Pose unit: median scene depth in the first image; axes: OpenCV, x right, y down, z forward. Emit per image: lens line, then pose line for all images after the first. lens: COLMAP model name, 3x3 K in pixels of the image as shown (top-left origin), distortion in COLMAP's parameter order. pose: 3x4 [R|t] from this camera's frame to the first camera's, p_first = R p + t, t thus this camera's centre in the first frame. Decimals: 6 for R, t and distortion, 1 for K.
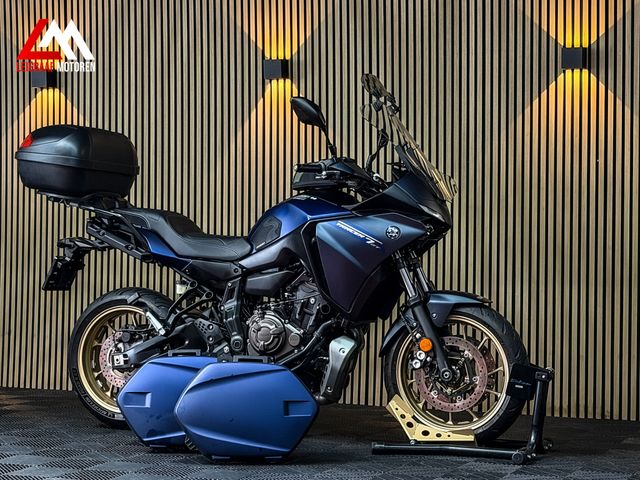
lens RADIAL K [[1431.3, 0, 320.0], [0, 1431.3, 240.0], [0, 0, 1]] dist [0.105515, 0.174559]
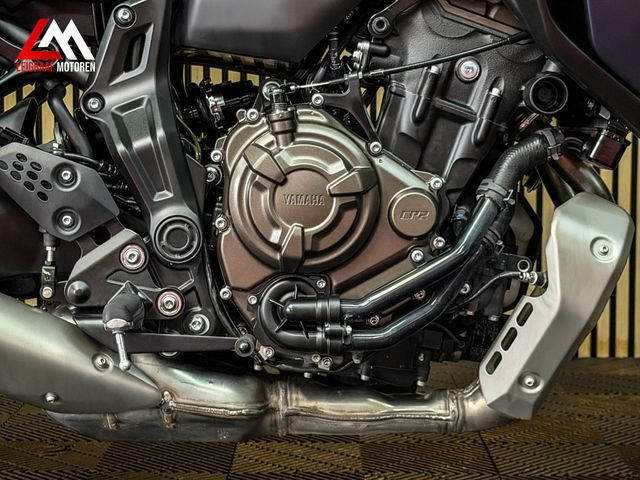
lens RADIAL K [[1483.3, 0, 320.0], [0, 1483.3, 240.0], [0, 0, 1]] dist [0.182612, 0.058468]
pose [[0.927705, -0.039633, 0.371204, -0.137950], [0.003302, 0.995181, 0.098002, 0.046804], [-0.373299, -0.089692, 0.923365, 0.742036]]
